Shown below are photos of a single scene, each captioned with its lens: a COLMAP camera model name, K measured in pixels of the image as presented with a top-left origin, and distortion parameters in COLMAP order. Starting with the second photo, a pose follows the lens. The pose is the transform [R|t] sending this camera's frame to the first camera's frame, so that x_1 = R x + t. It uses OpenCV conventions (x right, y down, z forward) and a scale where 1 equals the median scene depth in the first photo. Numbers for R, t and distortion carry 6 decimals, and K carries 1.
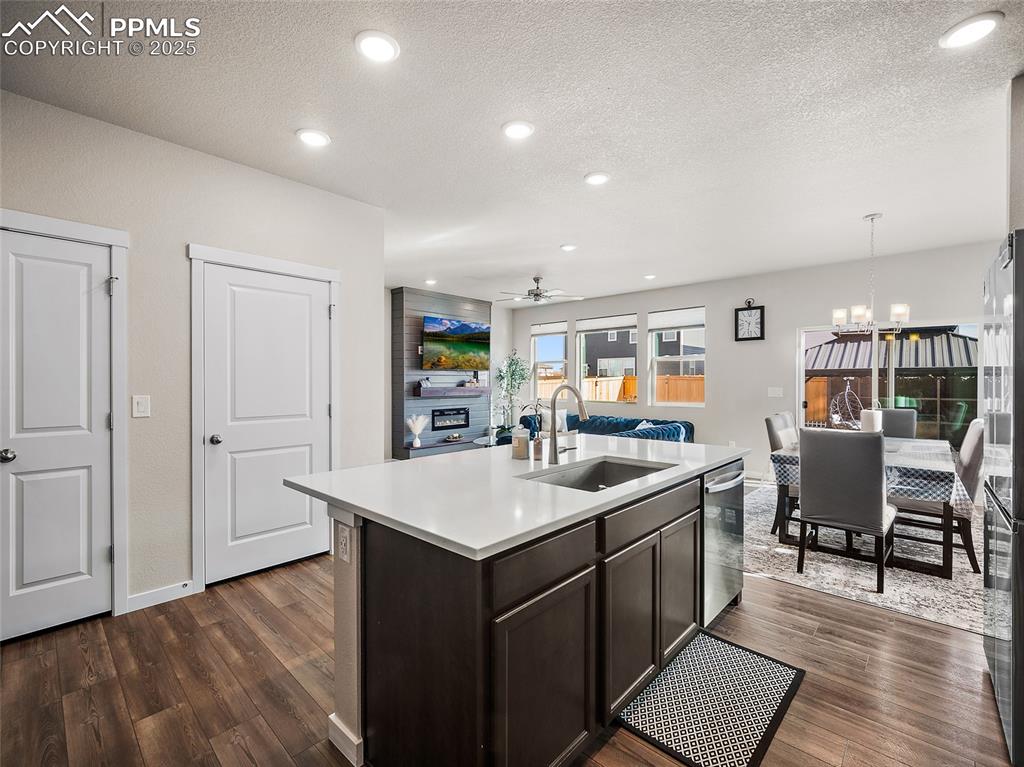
lens RADIAL K [[450.0, 0, 512.6], [0, 450.0, 388.8], [0, 0, 1]] dist [0.000939, -0.000746]
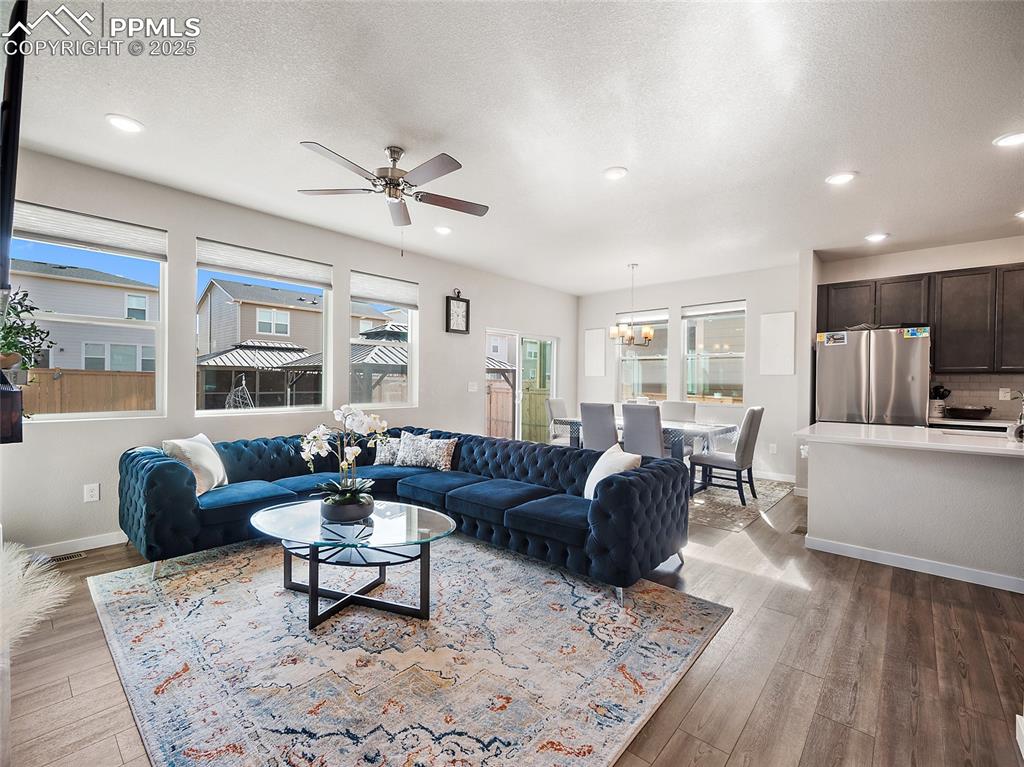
lens RADIAL K [[450.0, 0, 502.7], [0, 450.0, 382.8], [0, 0, 1]] dist [0.000939, -0.000746]
pose [[-0.004386, -0.004771, 0.999979, -0.350714], [0.008715, 0.999950, 0.004809, -0.004692], [-0.999952, 0.008736, -0.004344, 0.749480]]
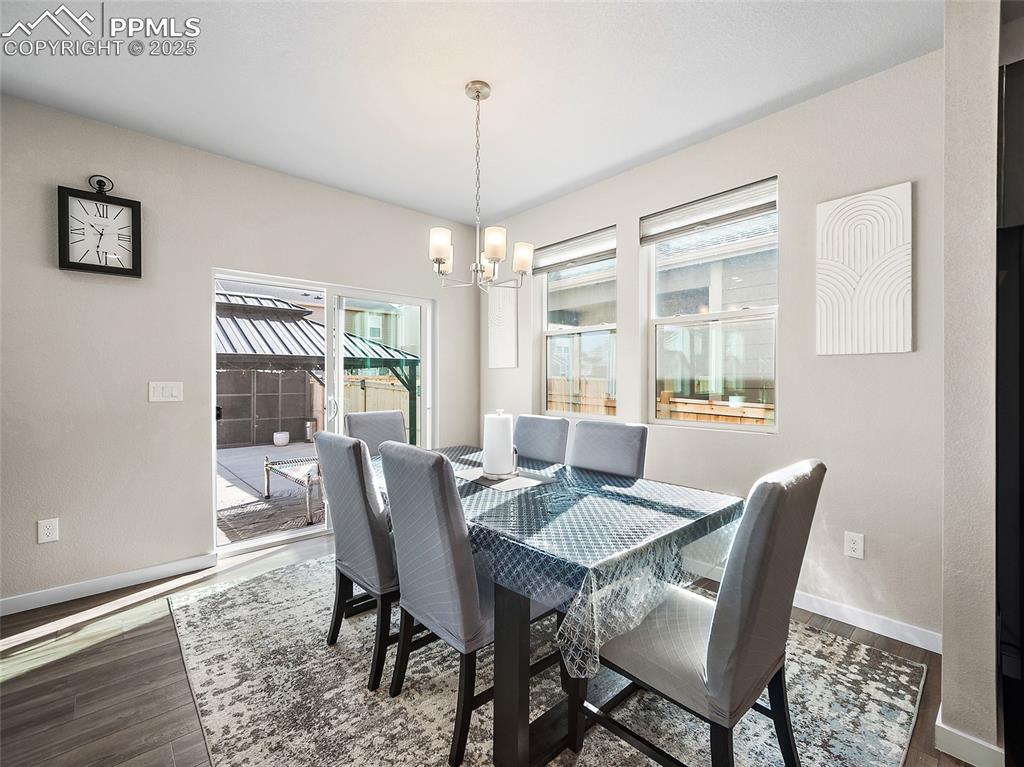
lens RADIAL K [[450.0, 0, 503.4], [0, 450.0, 380.3], [0, 0, 1]] dist [0.000939, -0.000746]
pose [[0.096316, -0.003262, 0.995345, 0.110688], [0.022710, 0.999742, 0.001079, 0.003245], [-0.995092, 0.022501, 0.096365, 0.476839]]
